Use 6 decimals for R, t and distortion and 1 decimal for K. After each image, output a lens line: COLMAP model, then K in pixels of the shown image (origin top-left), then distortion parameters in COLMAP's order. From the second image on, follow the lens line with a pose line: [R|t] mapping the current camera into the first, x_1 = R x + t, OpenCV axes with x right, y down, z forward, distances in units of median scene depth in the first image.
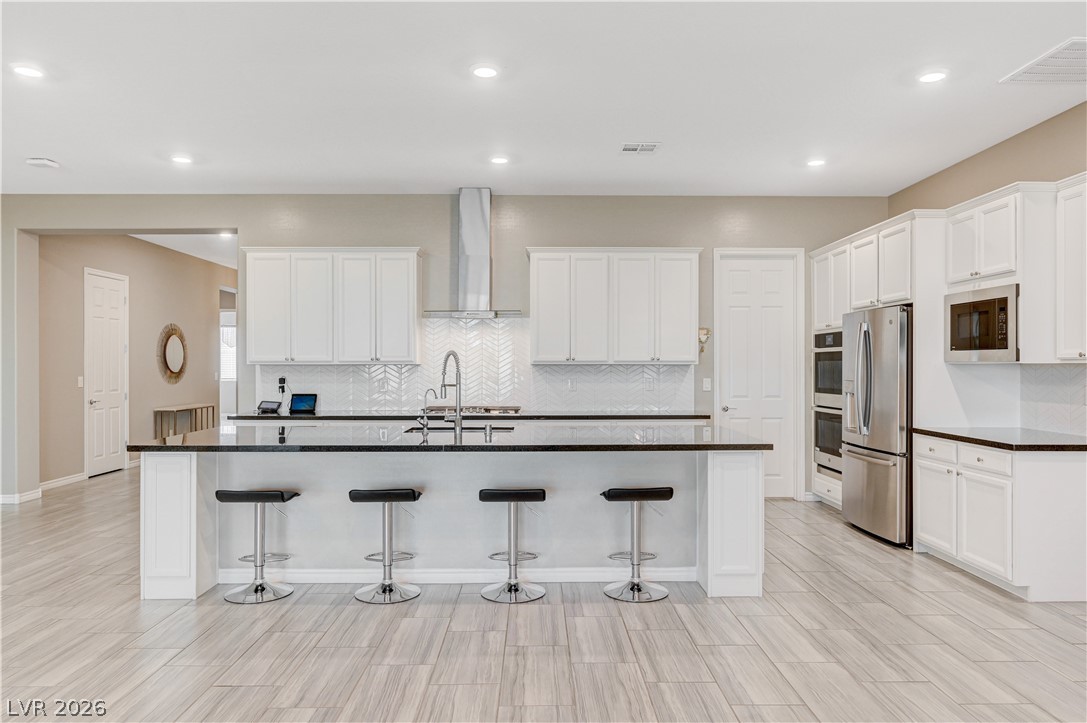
lens RADIAL K [[691.0, 0, 549.8], [0, 691.0, 371.6], [0, 0, 1]] dist [-0.009069, -0.001563]
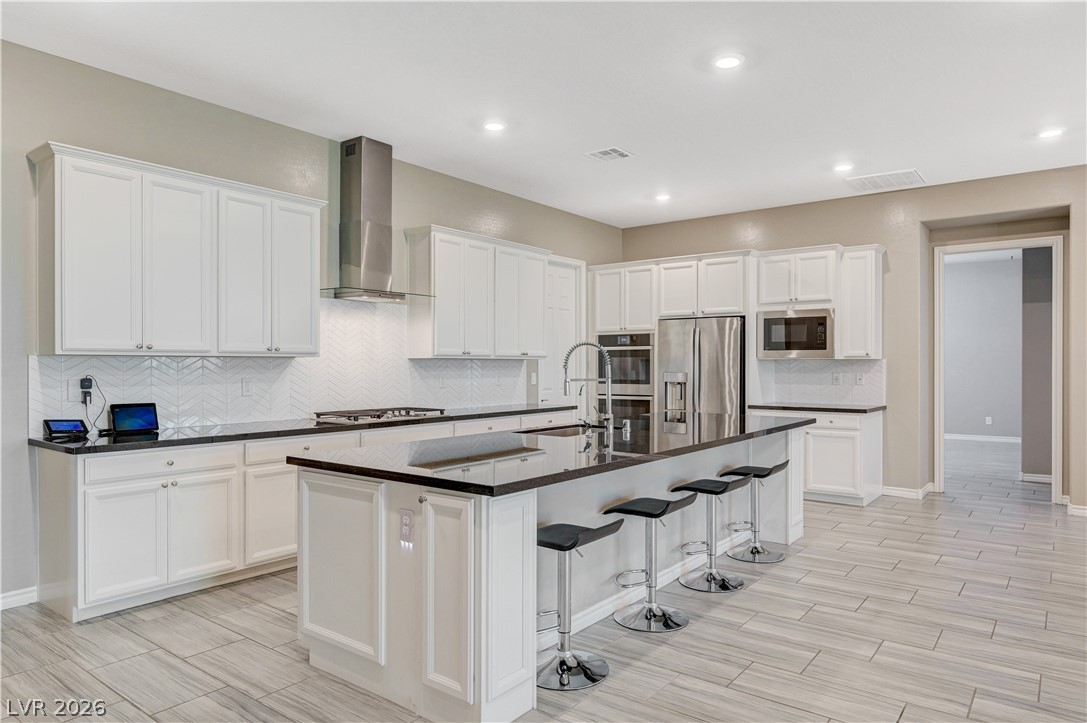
lens RADIAL K [[678.9, 0, 542.8], [0, 678.9, 360.3], [0, 0, 1]] dist [0.008704, -0.005035]
pose [[0.628382, 0.005597, 0.777885, -0.696156], [0.006626, 0.999899, -0.012547, 0.004494], [-0.777877, 0.013038, 0.628282, 0.399306]]
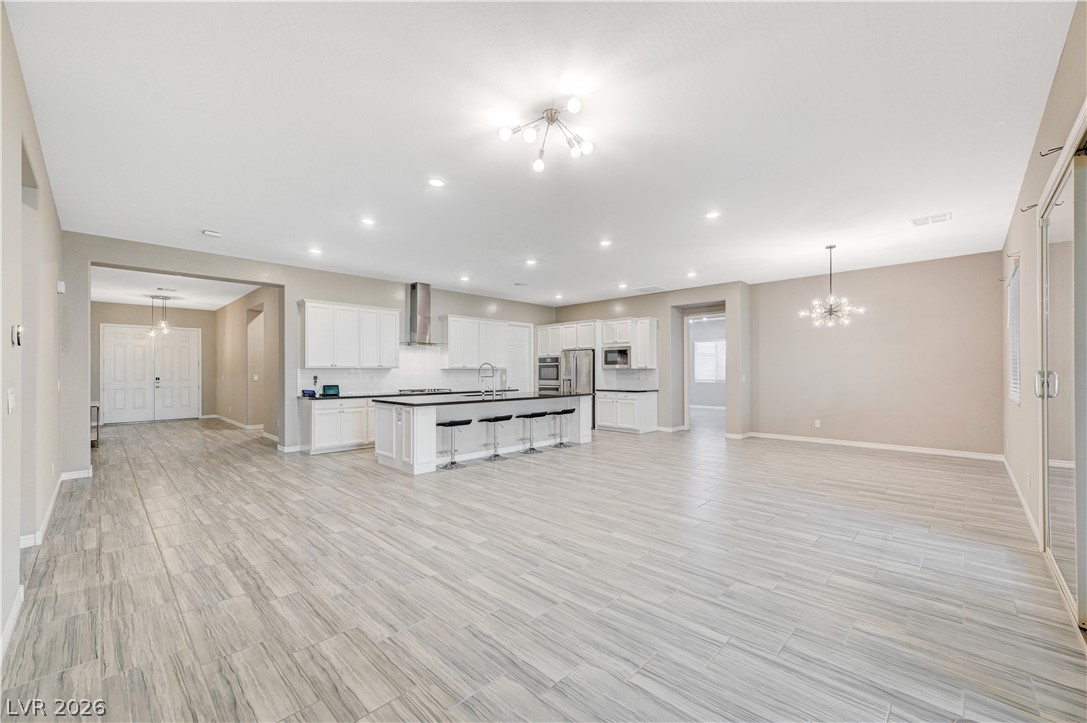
lens RADIAL K [[429.0, 0, 547.4], [0, 429.0, 367.6], [0, 0, 1]] dist [0.000124, 0.000100]
pose [[0.711336, 0.006631, 0.702821, -0.854066], [0.008139, 0.999811, -0.017670, 0.013482], [-0.702805, 0.018290, 0.711147, -0.191231]]
